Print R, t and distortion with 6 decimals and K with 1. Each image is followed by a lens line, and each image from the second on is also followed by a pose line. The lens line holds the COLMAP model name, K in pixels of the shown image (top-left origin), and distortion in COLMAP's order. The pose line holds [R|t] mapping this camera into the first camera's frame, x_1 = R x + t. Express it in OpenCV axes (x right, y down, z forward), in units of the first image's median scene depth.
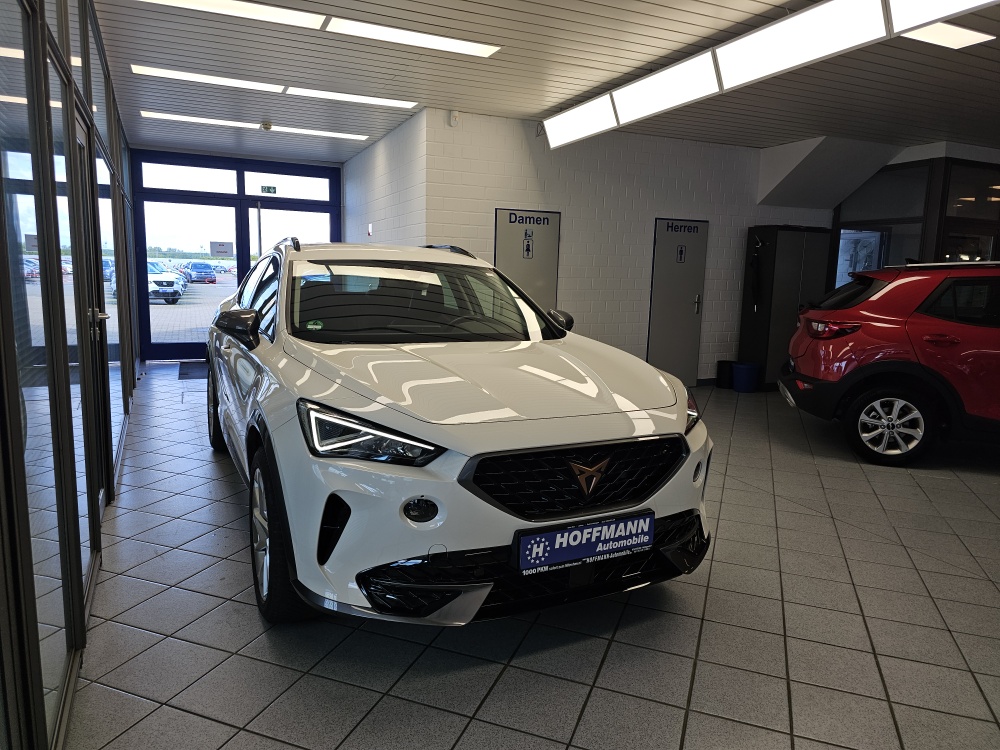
lens RADIAL K [[665.3, 0, 496.3], [0, 665.3, 377.0], [0, 0, 1]] dist [0.093054, -0.102184]
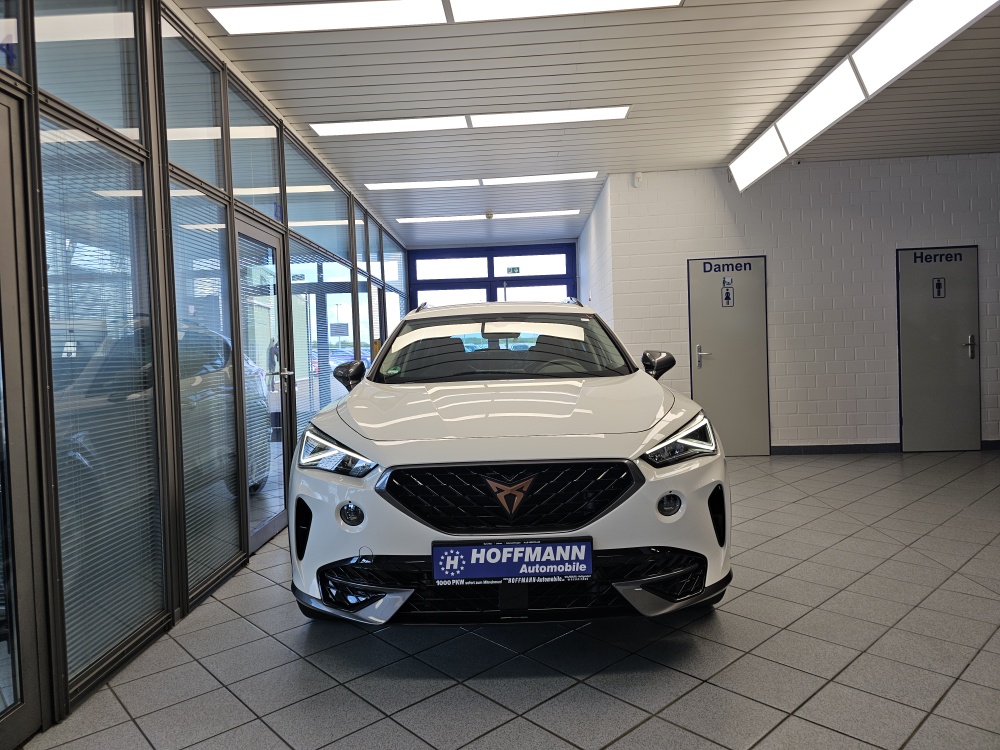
lens RADIAL K [[665.3, 0, 496.3], [0, 665.3, 377.0], [0, 0, 1]] dist [0.093054, -0.102184]
pose [[0.889915, -0.036365, -0.454675, 0.569058], [-0.013170, 0.994353, -0.105306, 0.074235], [0.455937, 0.099701, 0.884410, 0.070764]]
